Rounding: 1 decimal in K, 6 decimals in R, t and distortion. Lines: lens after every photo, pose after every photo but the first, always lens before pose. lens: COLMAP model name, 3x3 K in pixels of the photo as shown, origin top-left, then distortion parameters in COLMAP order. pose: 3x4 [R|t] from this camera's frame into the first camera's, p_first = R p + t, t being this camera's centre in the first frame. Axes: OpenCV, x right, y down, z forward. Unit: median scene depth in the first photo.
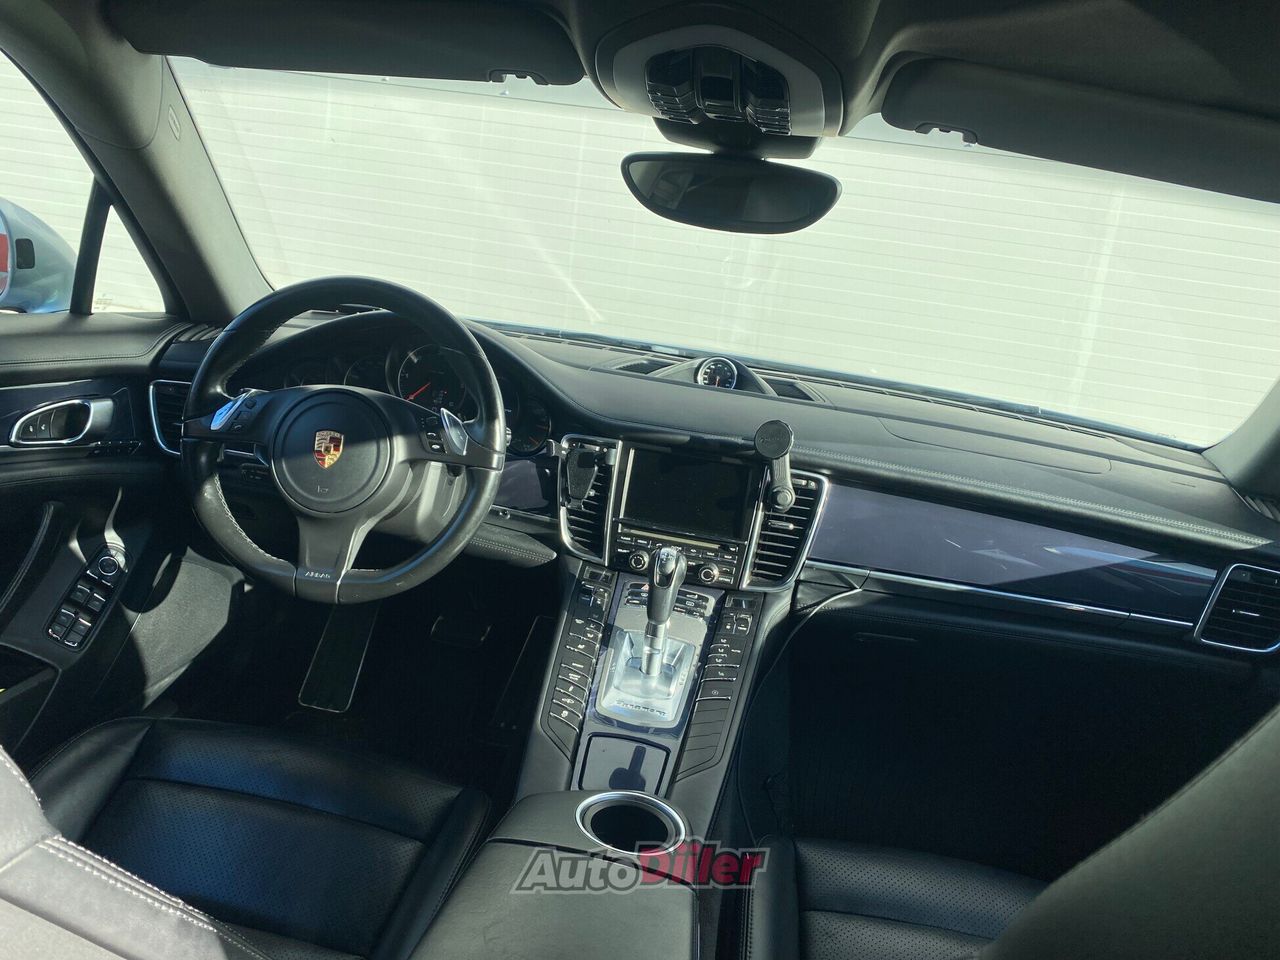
lens RADIAL K [[959.0, 0, 640.0], [0, 959.0, 480.0], [0, 0, 1]] dist [0.146610, -0.252923]
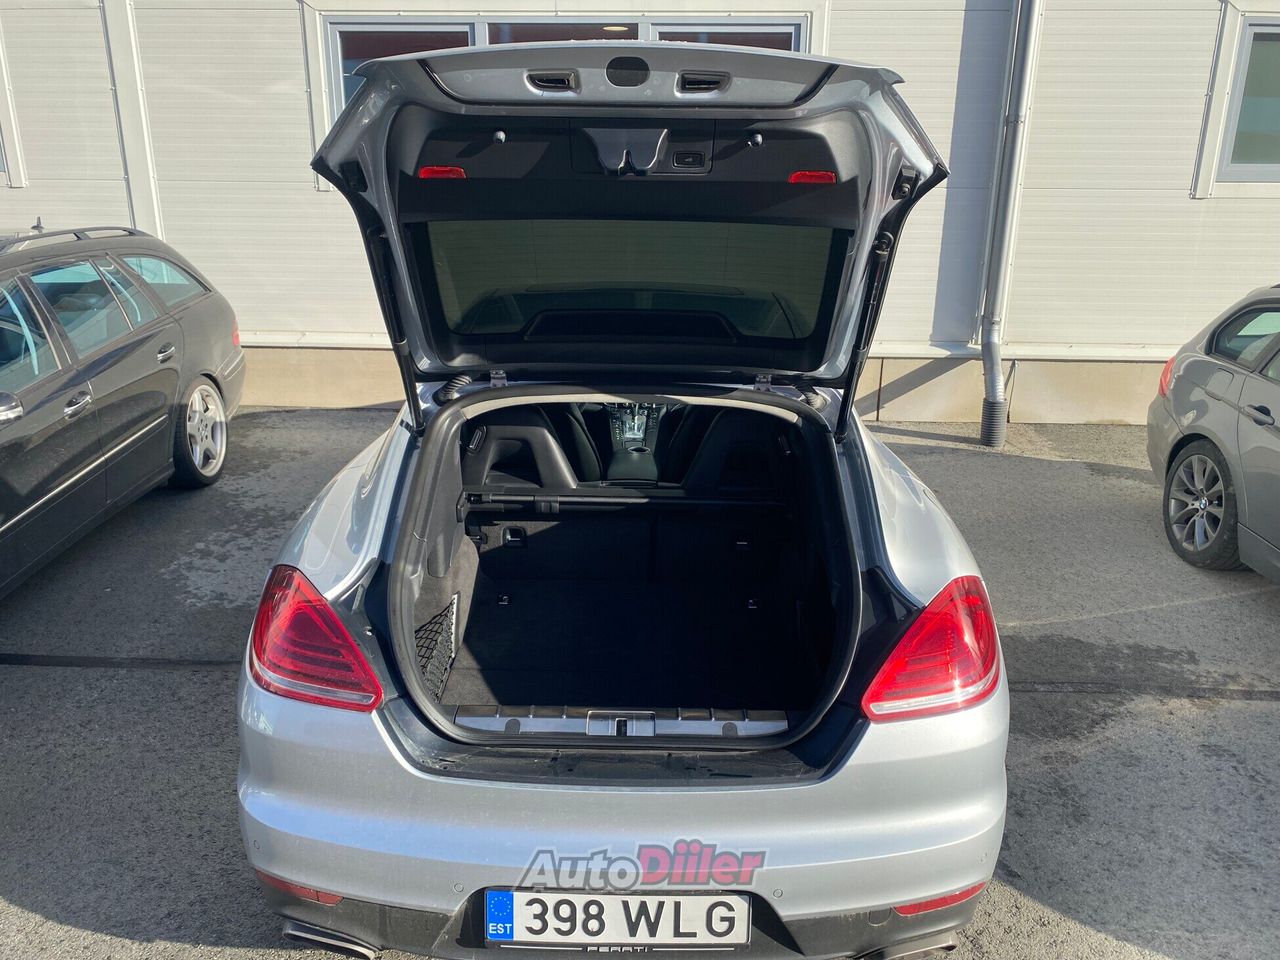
lens RADIAL K [[959.0, 0, 640.0], [0, 959.0, 480.0], [0, 0, 1]] dist [0.146610, -0.252923]
pose [[0.981635, -0.165139, 0.095505, -0.358980], [0.154098, 0.981537, 0.113312, -0.043756], [-0.112454, -0.096513, 0.988959, -2.801261]]
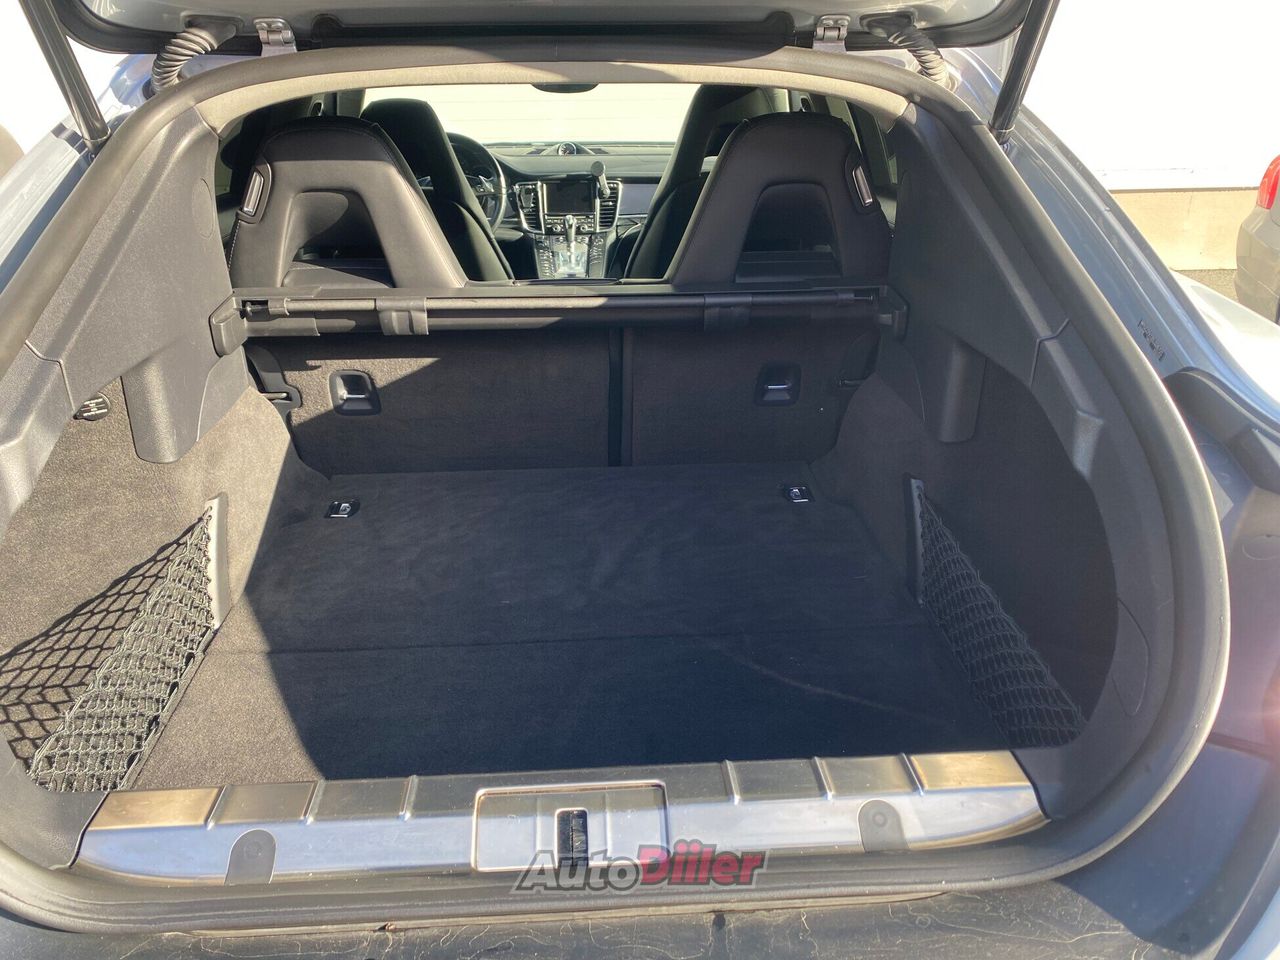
lens RADIAL K [[959.0, 0, 640.0], [0, 959.0, 480.0], [0, 0, 1]] dist [0.146610, -0.252923]
pose [[0.966234, -0.217492, 0.138161, -0.295943], [0.186800, 0.960604, 0.205783, 0.244132], [-0.177475, -0.173026, 0.968795, -1.715587]]
